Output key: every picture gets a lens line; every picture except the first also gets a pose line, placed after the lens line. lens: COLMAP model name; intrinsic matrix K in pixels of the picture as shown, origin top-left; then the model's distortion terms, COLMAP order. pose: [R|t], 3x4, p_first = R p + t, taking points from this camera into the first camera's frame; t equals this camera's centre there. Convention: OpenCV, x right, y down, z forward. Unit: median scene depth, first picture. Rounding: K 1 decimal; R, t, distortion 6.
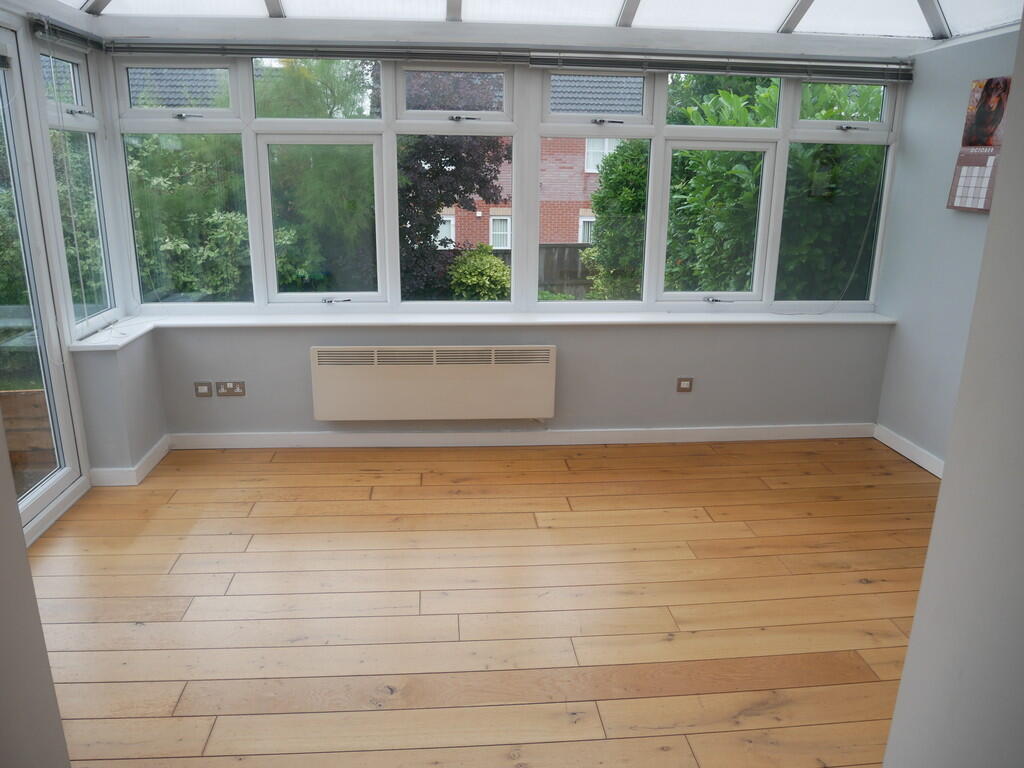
lens RADIAL K [[745.5, 0, 512.0], [0, 745.5, 384.0], [0, 0, 1]] dist [-0.066187, 0.033230]
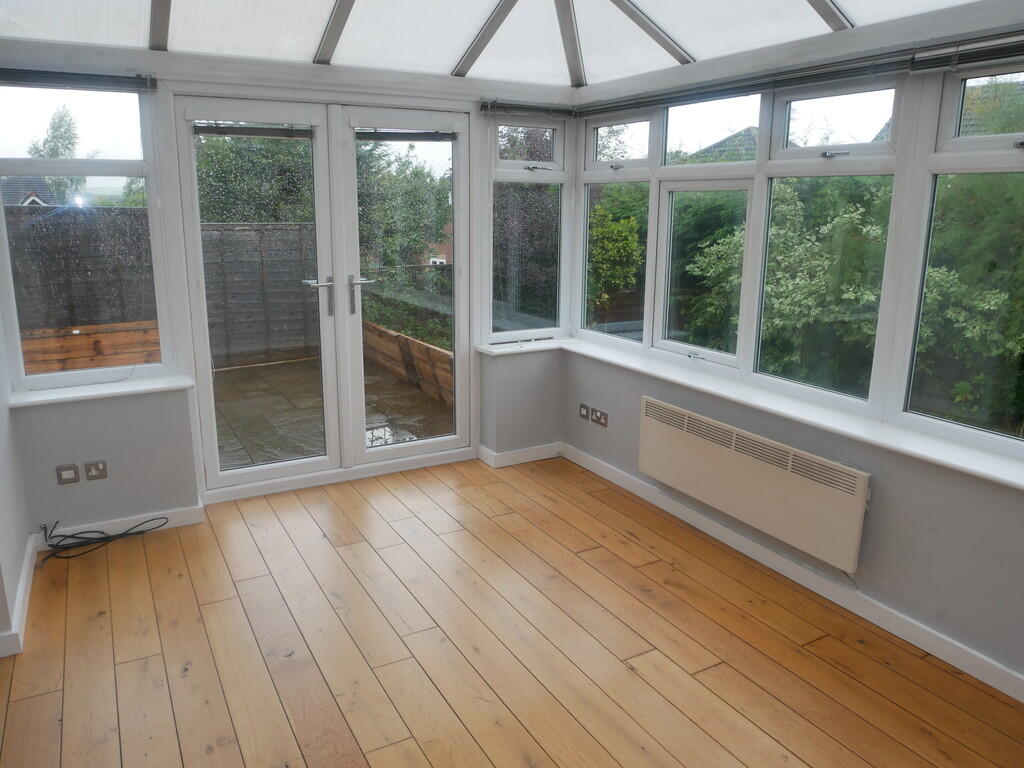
lens RADIAL K [[745.5, 0, 512.0], [0, 745.5, 384.0], [0, 0, 1]] dist [-0.066187, 0.033230]
pose [[0.409222, 0.204116, -0.889311, 0.516321], [-0.259906, 0.960356, 0.100825, -0.115933], [0.874635, 0.189877, 0.446050, 0.401274]]
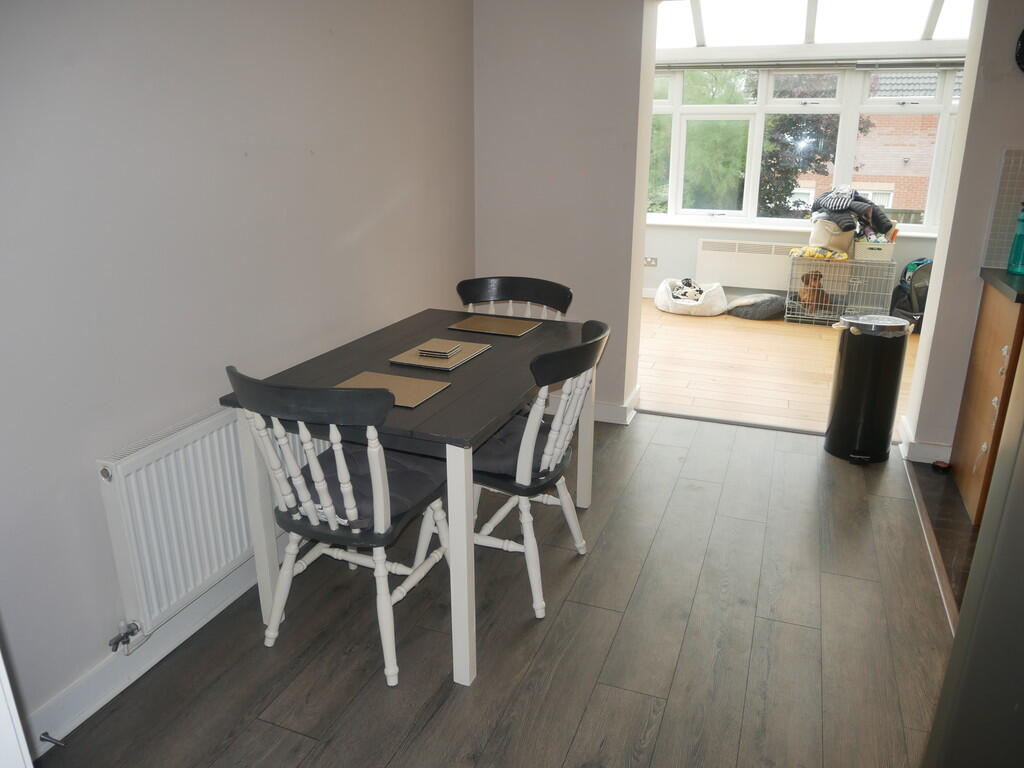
lens RADIAL K [[745.5, 0, 512.0], [0, 745.5, 384.0], [0, 0, 1]] dist [-0.066187, 0.033230]
pose [[0.894257, 0.126796, -0.429218, 0.116958], [-0.115252, 0.991926, 0.052904, 0.236918], [0.432460, 0.002158, 0.901650, -0.714020]]
